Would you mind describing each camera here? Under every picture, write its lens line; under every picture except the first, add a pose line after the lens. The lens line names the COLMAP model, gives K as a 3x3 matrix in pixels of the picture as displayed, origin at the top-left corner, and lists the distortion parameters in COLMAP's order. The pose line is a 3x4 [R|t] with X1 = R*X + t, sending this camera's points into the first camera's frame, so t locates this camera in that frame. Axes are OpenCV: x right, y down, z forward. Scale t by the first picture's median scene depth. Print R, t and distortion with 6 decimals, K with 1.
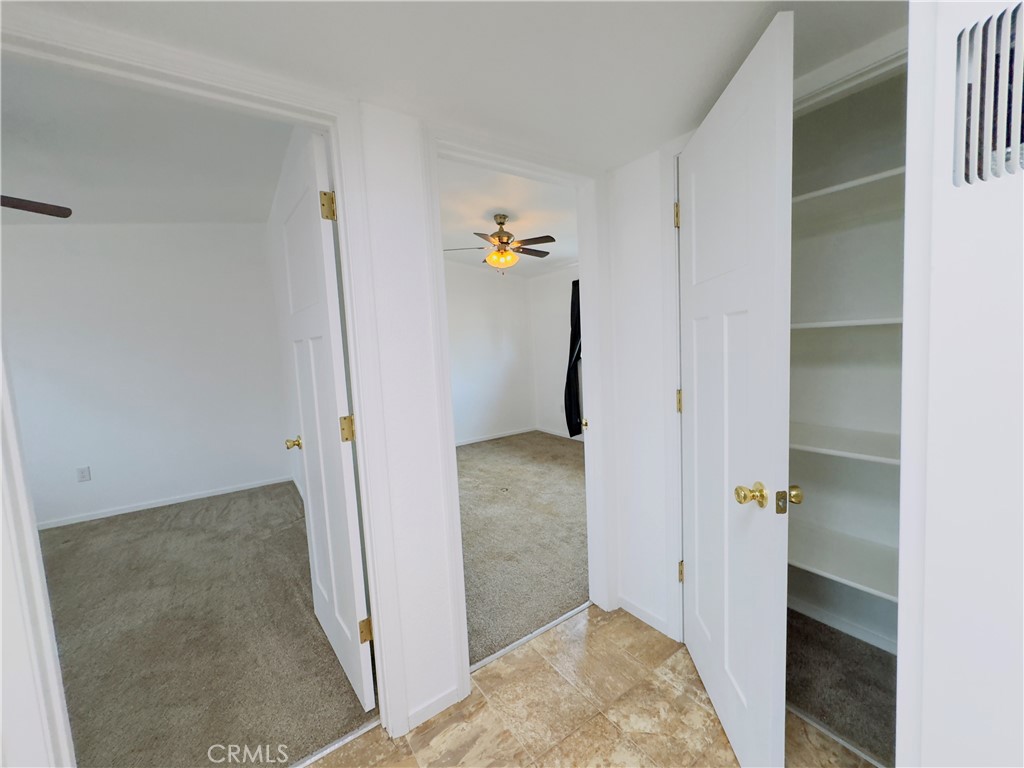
lens RADIAL K [[409.7, 0, 508.8], [0, 409.7, 383.3], [0, 0, 1]] dist [-0.004642, 0.001043]
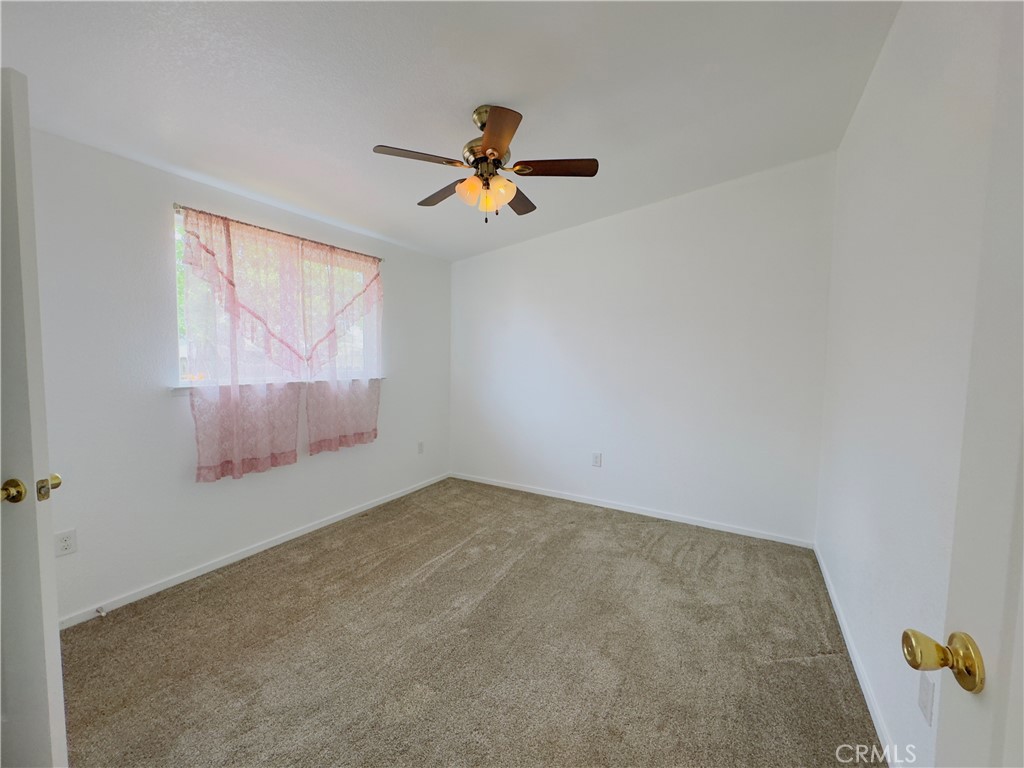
lens RADIAL K [[409.7, 0, 511.4], [0, 409.7, 383.2], [0, 0, 1]] dist [-0.004642, 0.001043]
pose [[0.433656, 0.113337, -0.893922, -0.252437], [-0.118994, 0.990573, 0.067866, -0.013294], [0.893187, 0.076941, 0.443054, 0.360237]]
